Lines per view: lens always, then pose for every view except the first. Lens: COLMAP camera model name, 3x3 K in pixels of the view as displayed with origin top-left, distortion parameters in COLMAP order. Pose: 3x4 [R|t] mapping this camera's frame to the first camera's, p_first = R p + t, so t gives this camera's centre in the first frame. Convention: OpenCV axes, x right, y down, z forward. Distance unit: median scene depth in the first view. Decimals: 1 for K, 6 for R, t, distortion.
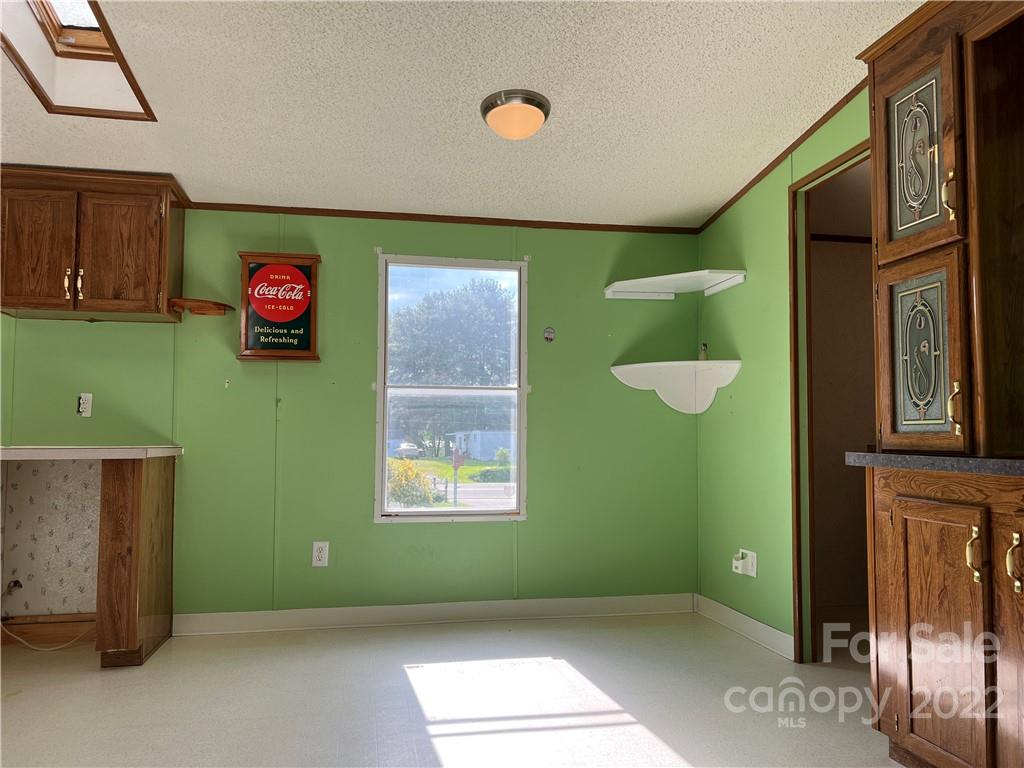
lens RADIAL K [[770.9, 0, 510.7], [0, 770.9, 388.0], [0, 0, 1]] dist [0.072893, -0.082539]
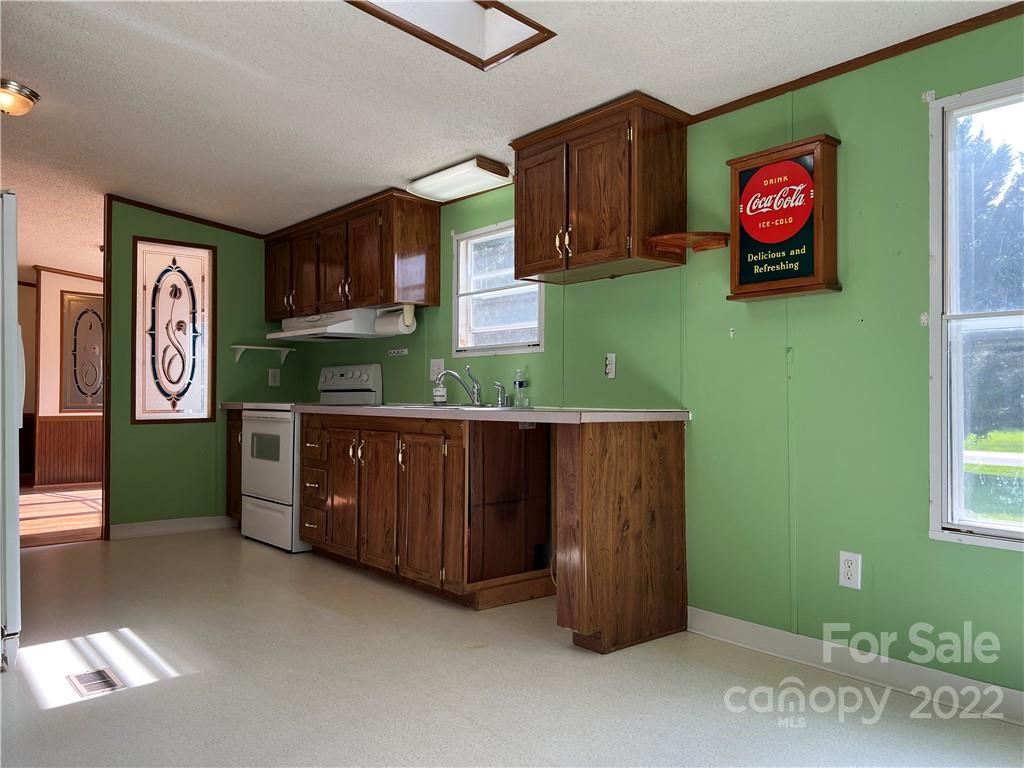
lens RADIAL K [[770.9, 0, 504.5], [0, 770.9, 387.0], [0, 0, 1]] dist [0.072893, -0.082539]
pose [[0.488267, -0.012042, -0.872611, 0.214371], [0.056693, 0.998230, 0.017946, 0.022860], [0.870851, -0.058233, 0.488086, 0.412999]]
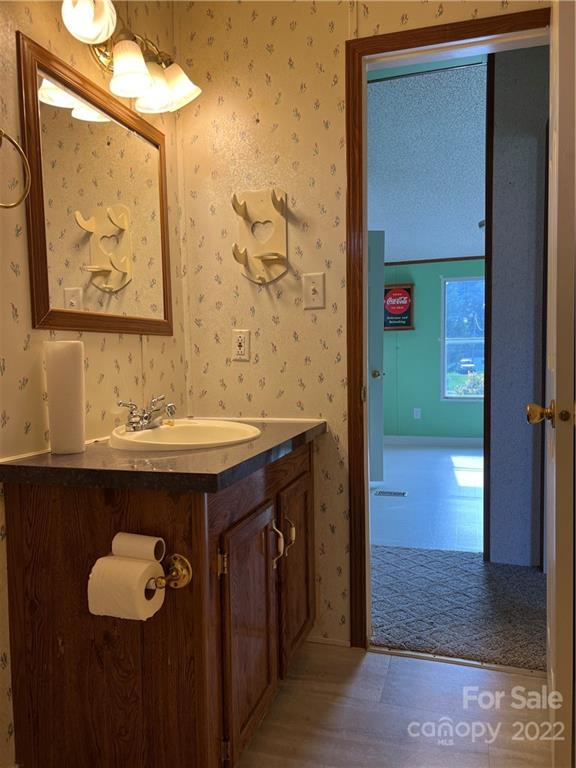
lens RADIAL K [[578.2, 0, 286.9], [0, 578.2, 390.6], [0, 0, 1]] dist [0.072893, -0.082539]
pose [[0.887439, 0.010207, -0.460812, 0.212574], [0.045529, 0.992924, 0.109674, -0.063355], [0.458671, -0.118309, 0.880695, -0.713172]]
